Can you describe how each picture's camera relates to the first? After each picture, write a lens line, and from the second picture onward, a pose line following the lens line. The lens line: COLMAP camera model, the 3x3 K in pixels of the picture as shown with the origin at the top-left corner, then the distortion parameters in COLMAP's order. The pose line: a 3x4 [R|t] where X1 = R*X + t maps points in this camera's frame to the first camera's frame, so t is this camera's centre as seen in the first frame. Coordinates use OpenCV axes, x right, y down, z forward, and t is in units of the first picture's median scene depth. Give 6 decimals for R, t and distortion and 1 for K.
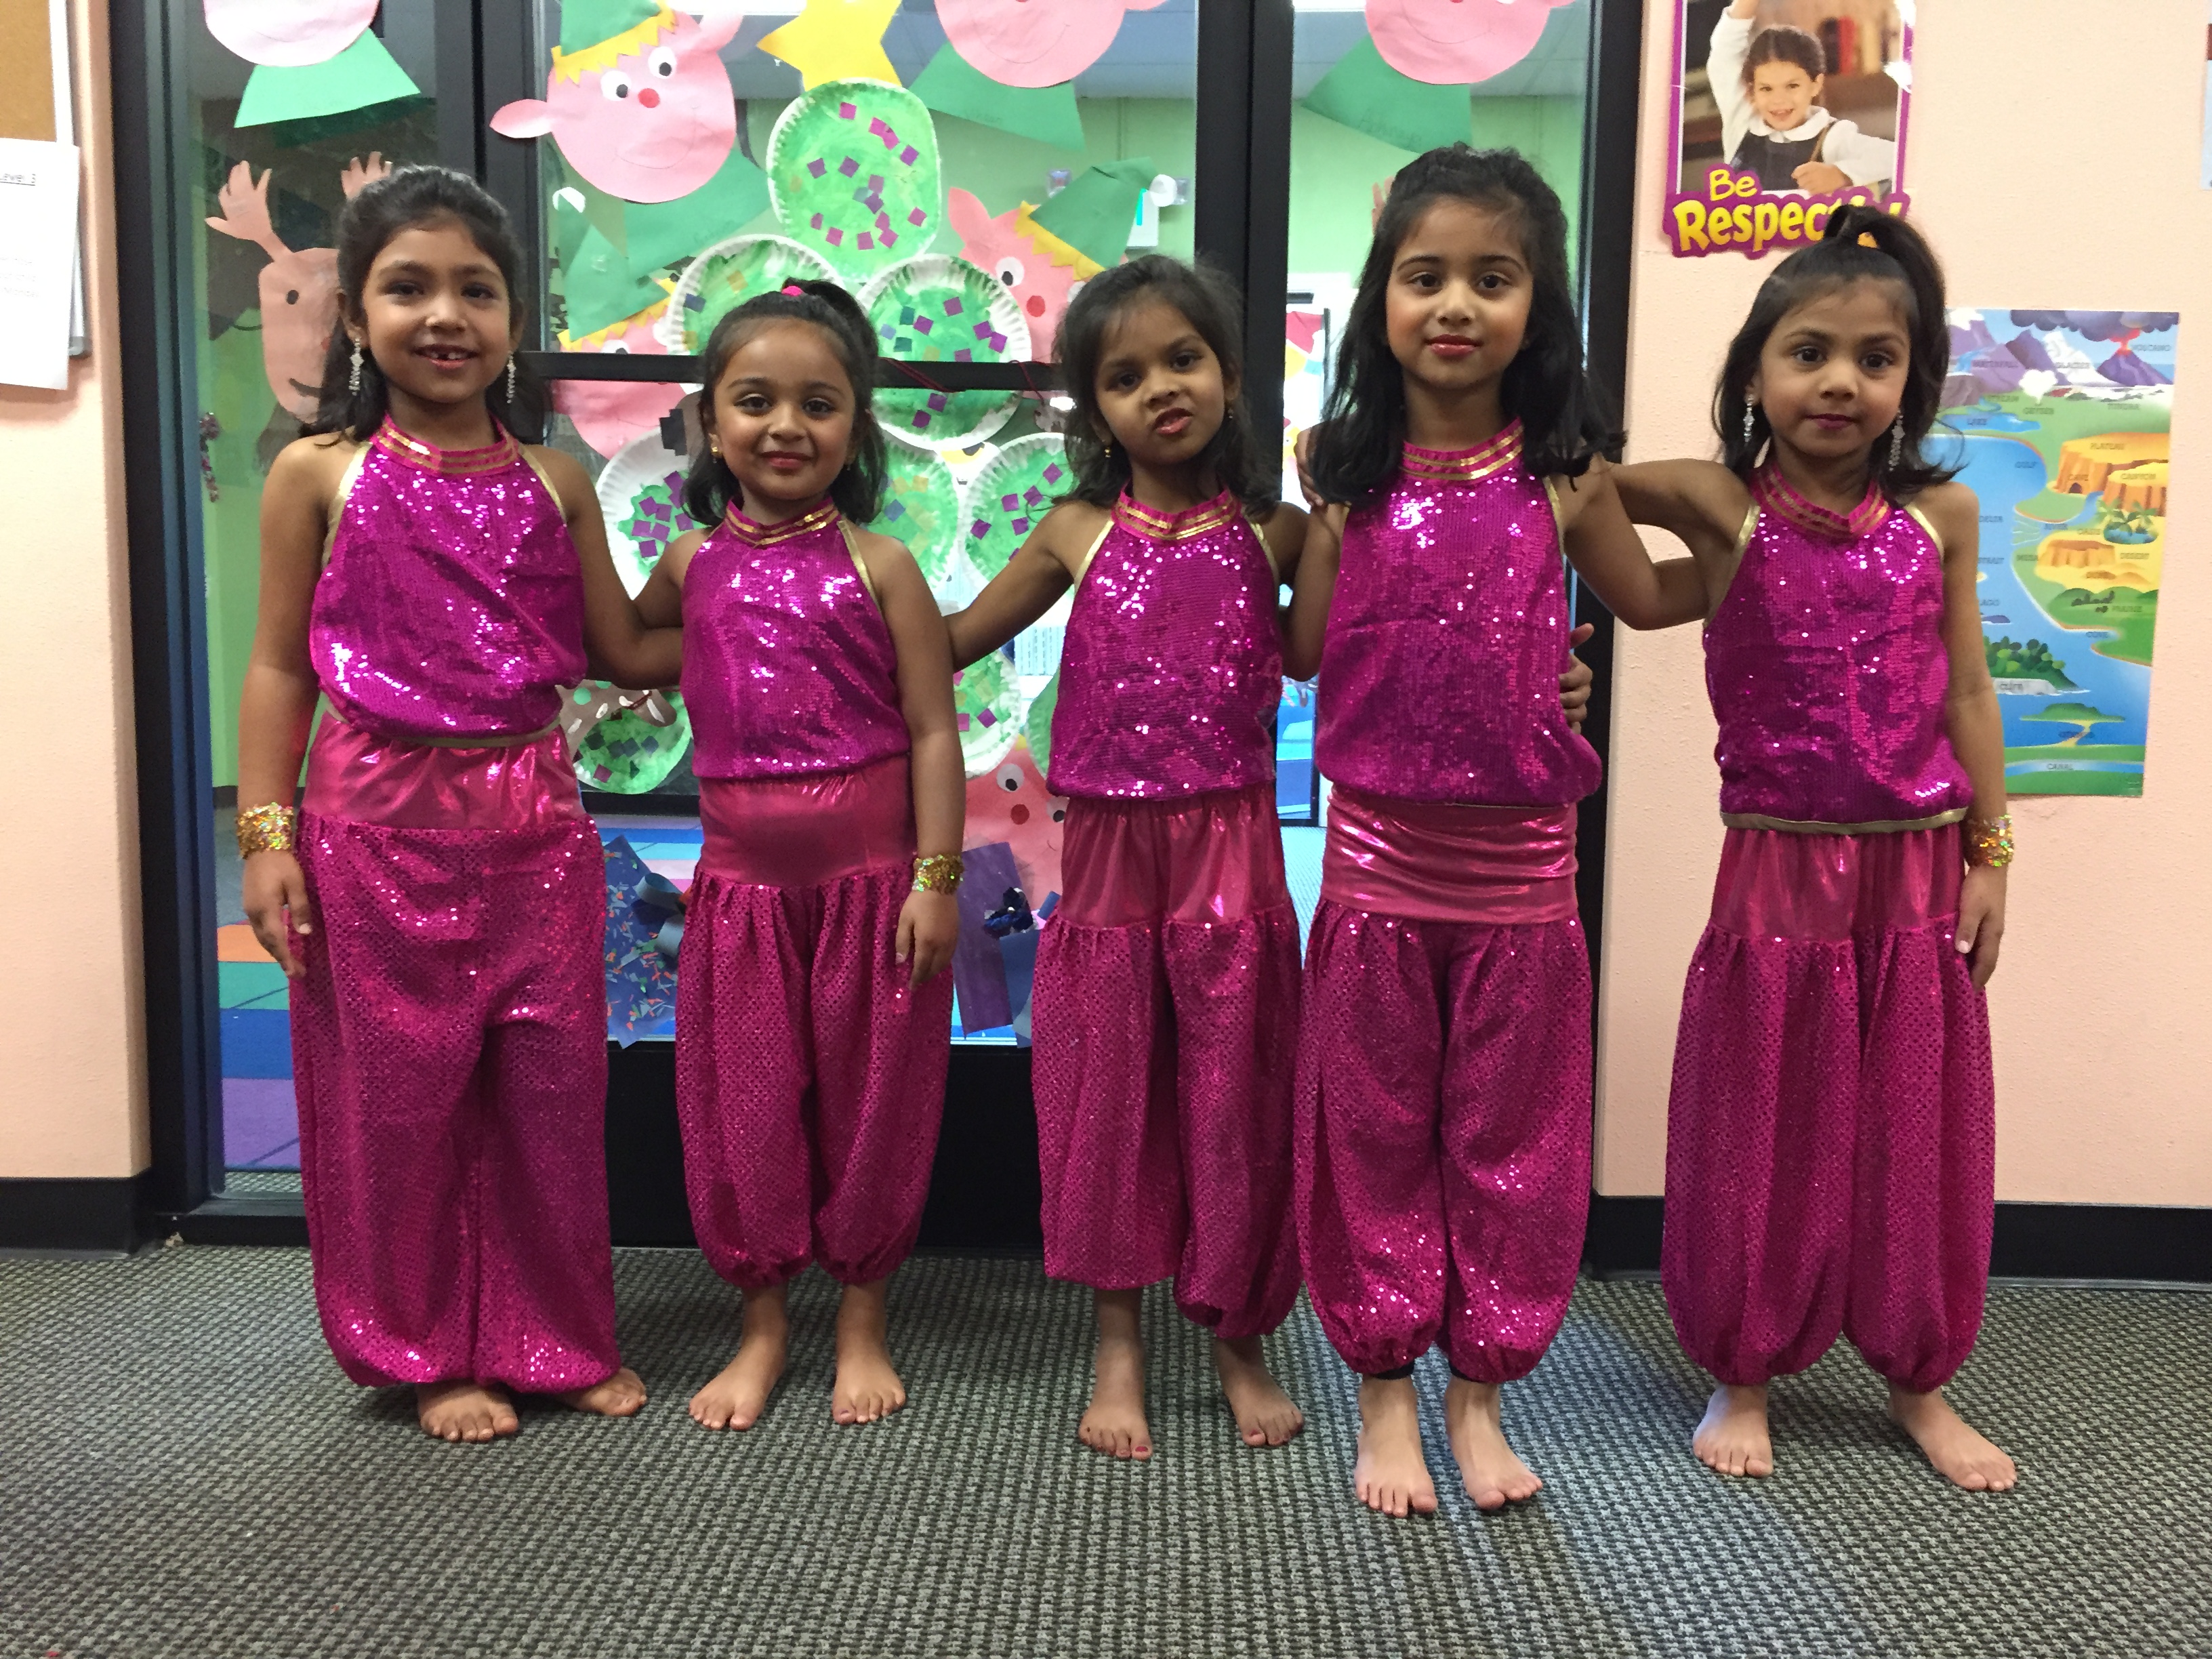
lens RADIAL K [[1870.4, 0, 1104.9], [0, 1870.4, 821.6], [0, 0, 1]] dist [0.074799, -0.098077]
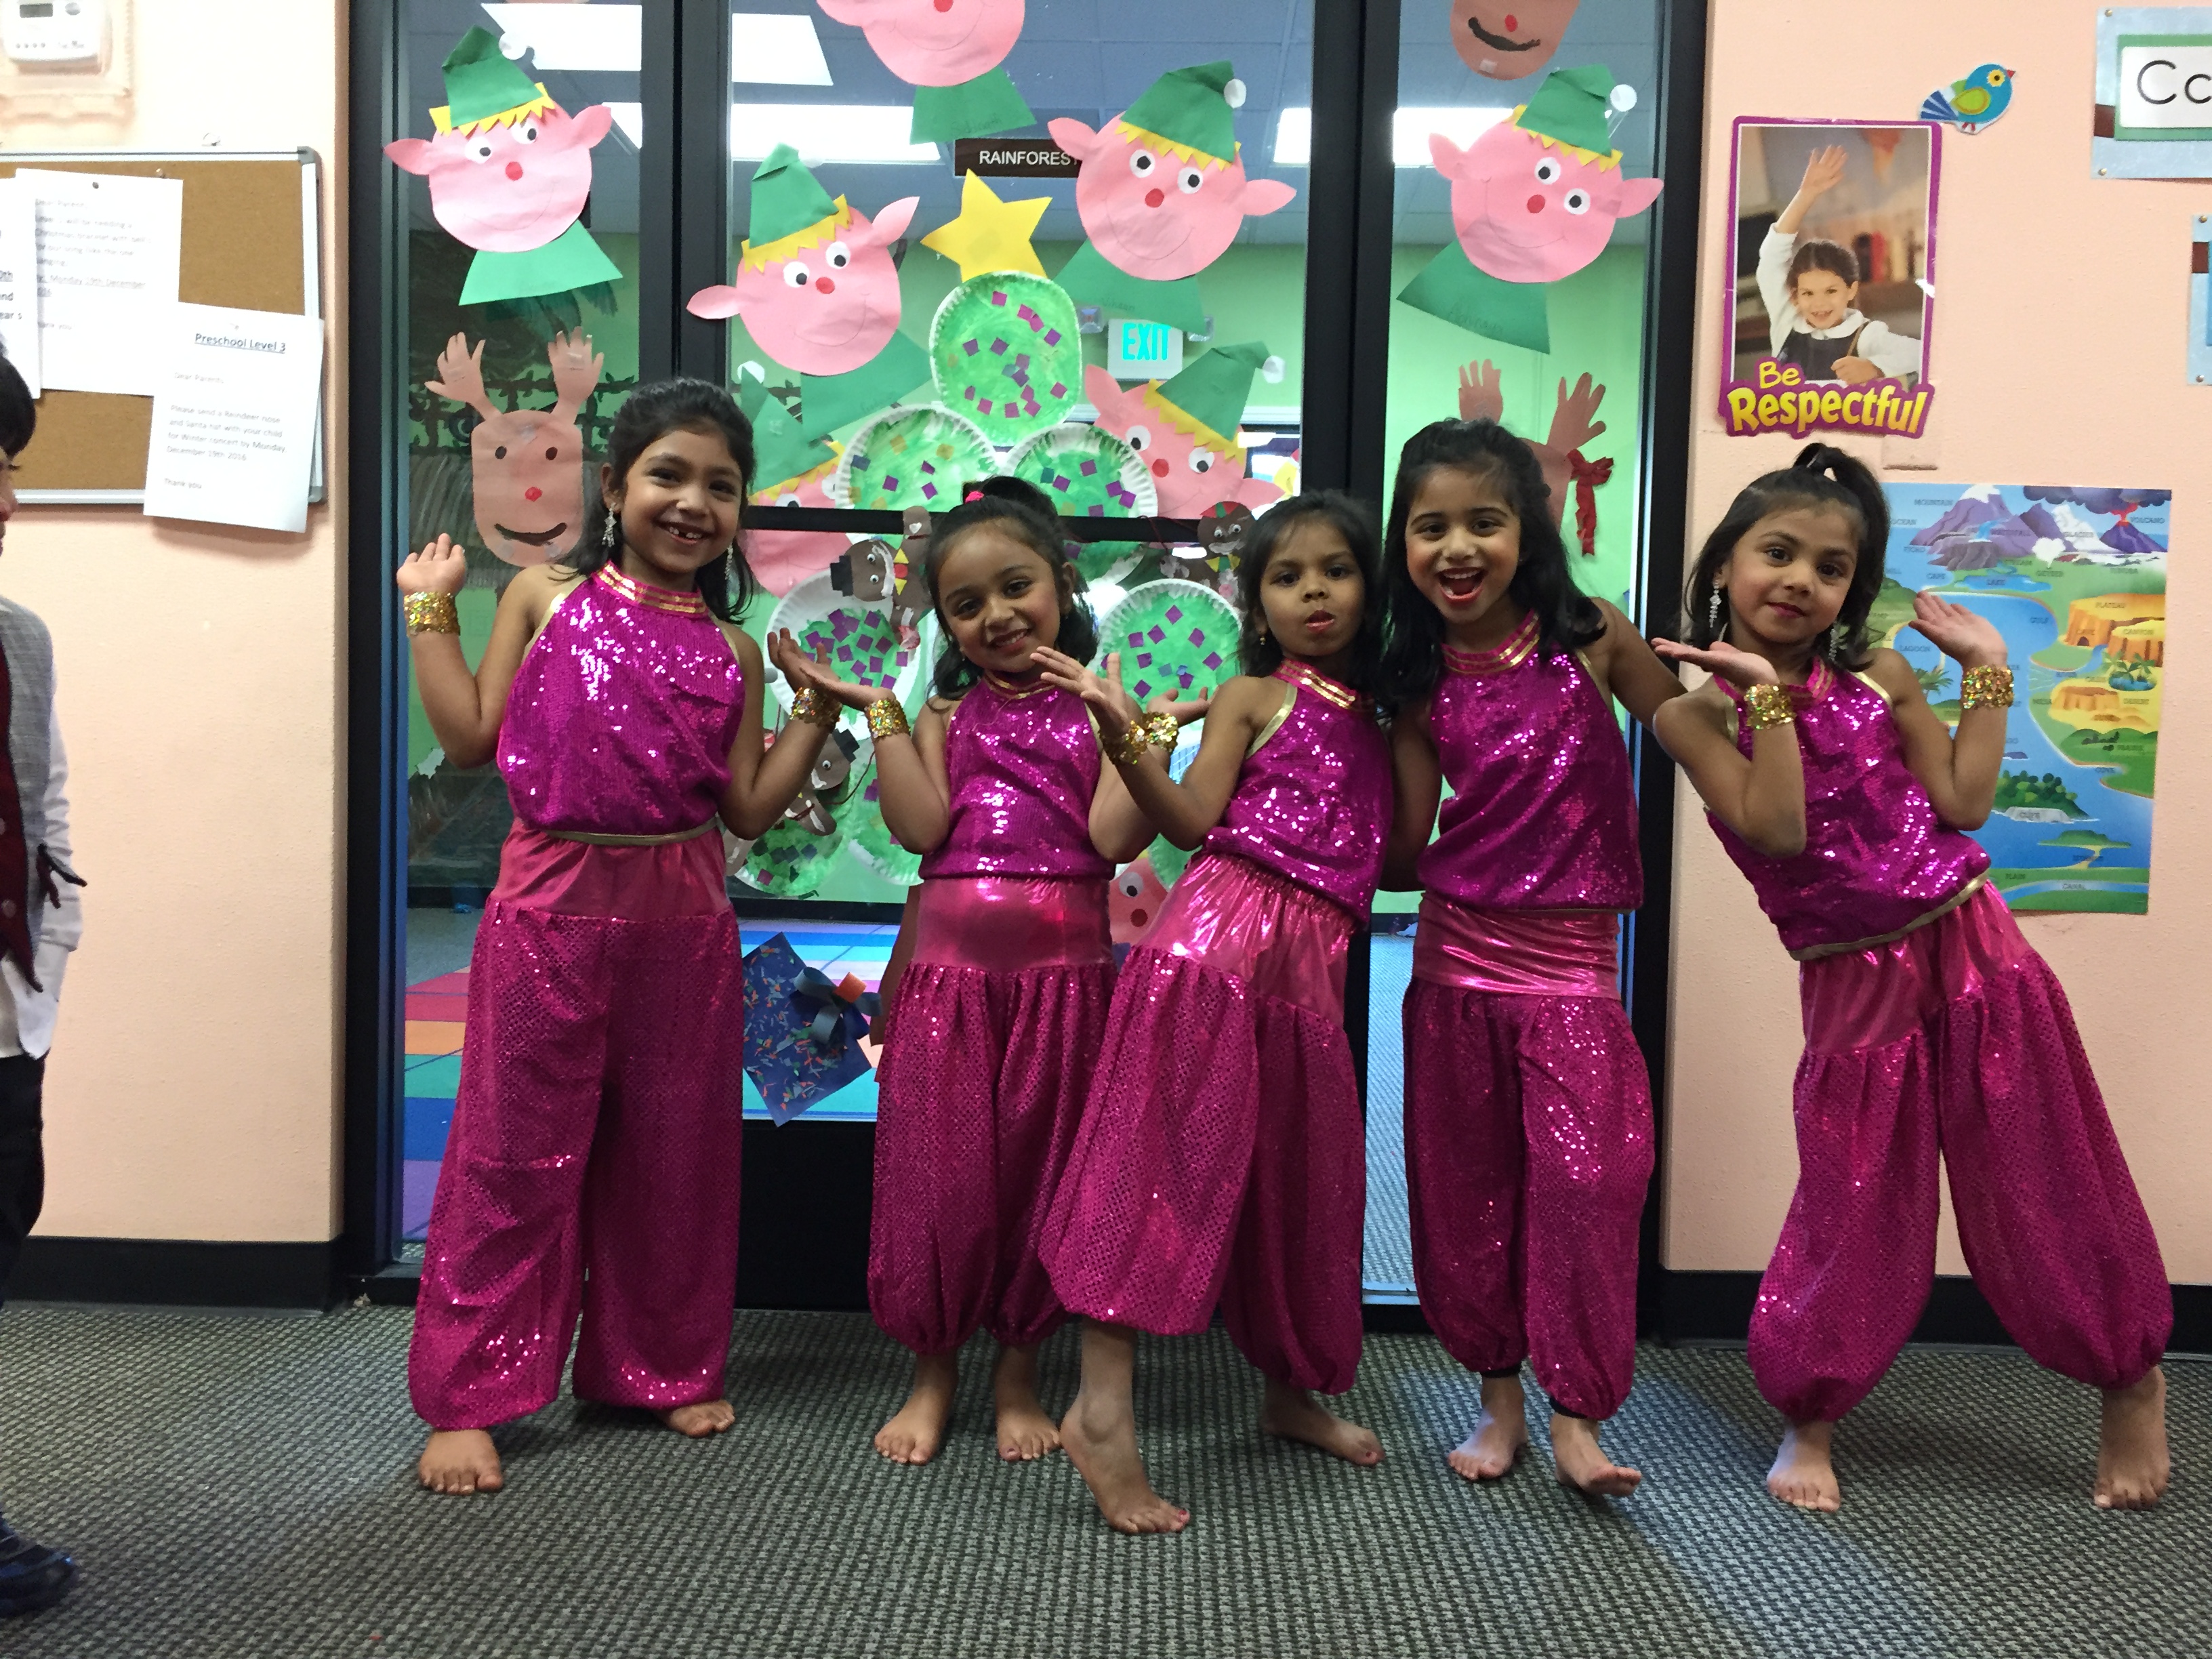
lens RADIAL K [[1870.4, 0, 1104.9], [0, 1870.4, 821.6], [0, 0, 1]] dist [0.074799, -0.098077]
pose [[0.999888, 0.011293, 0.009847, -0.085020], [-0.010712, 0.998306, -0.057185, 0.003150], [-0.010476, 0.057073, 0.998315, -0.122655]]
